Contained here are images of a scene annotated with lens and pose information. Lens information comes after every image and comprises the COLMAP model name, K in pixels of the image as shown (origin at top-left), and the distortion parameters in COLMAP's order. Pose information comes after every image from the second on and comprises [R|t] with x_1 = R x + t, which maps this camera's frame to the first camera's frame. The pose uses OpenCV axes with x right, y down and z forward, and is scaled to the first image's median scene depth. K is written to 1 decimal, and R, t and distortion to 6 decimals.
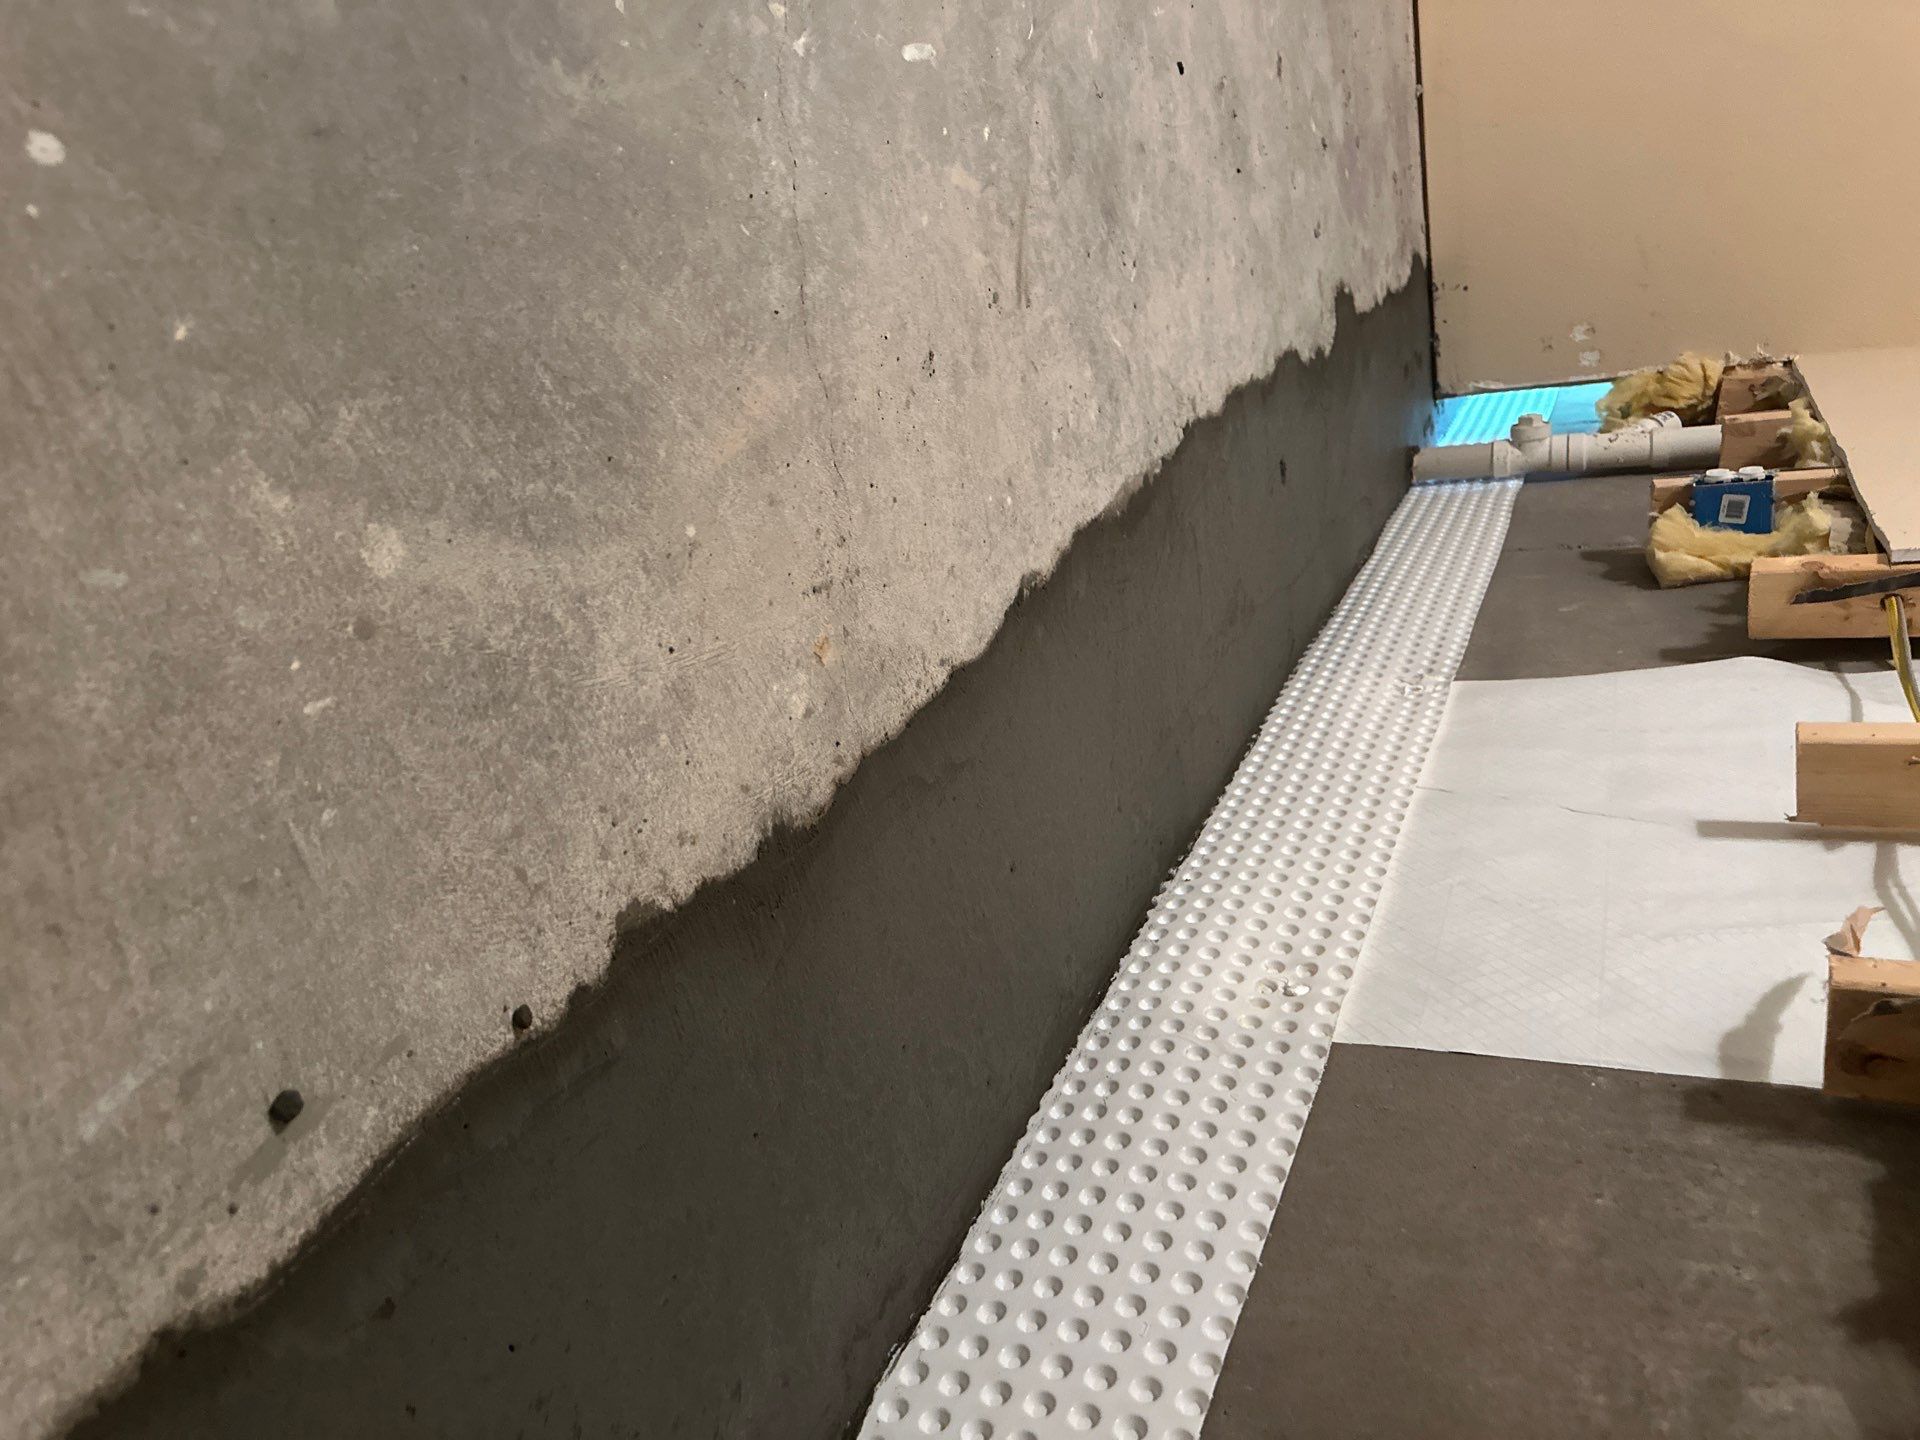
lens RADIAL K [[1367.7, 0, 953.4], [0, 1367.7, 715.5], [0, 0, 1]] dist [0.074123, -0.093393]
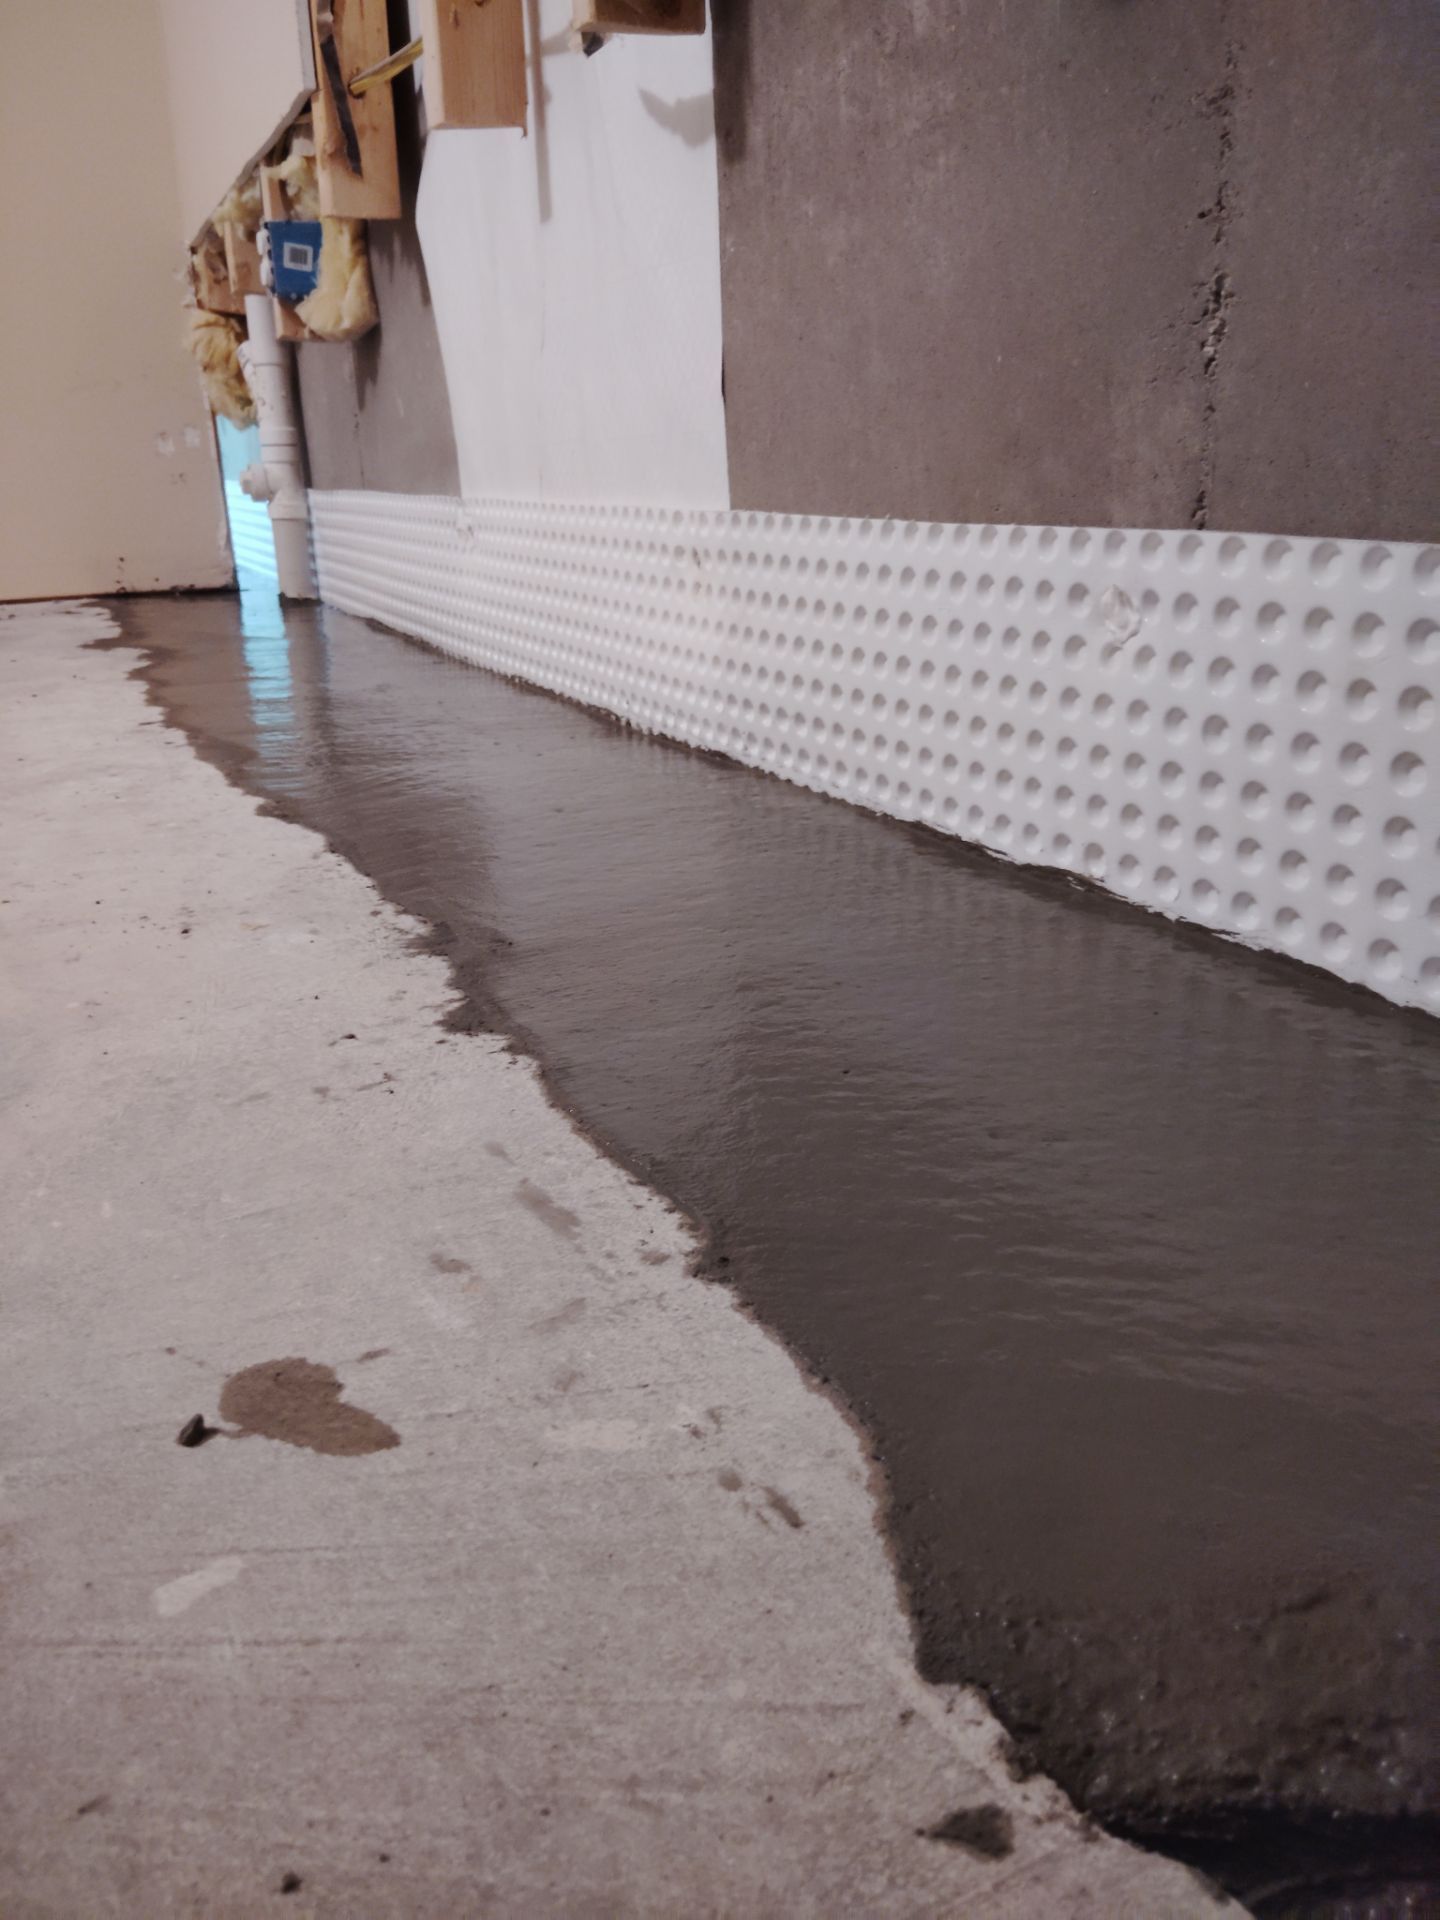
lens RADIAL K [[1488.3, 0, 720.0], [0, 1488.3, 960.0], [0, 0, 1]] dist [0.085447, -0.160425]
pose [[-0.040230, -0.986080, 0.161333, -0.143404], [0.999121, -0.037802, 0.018094, 0.123251], [-0.011743, 0.161919, 0.986734, -0.020225]]
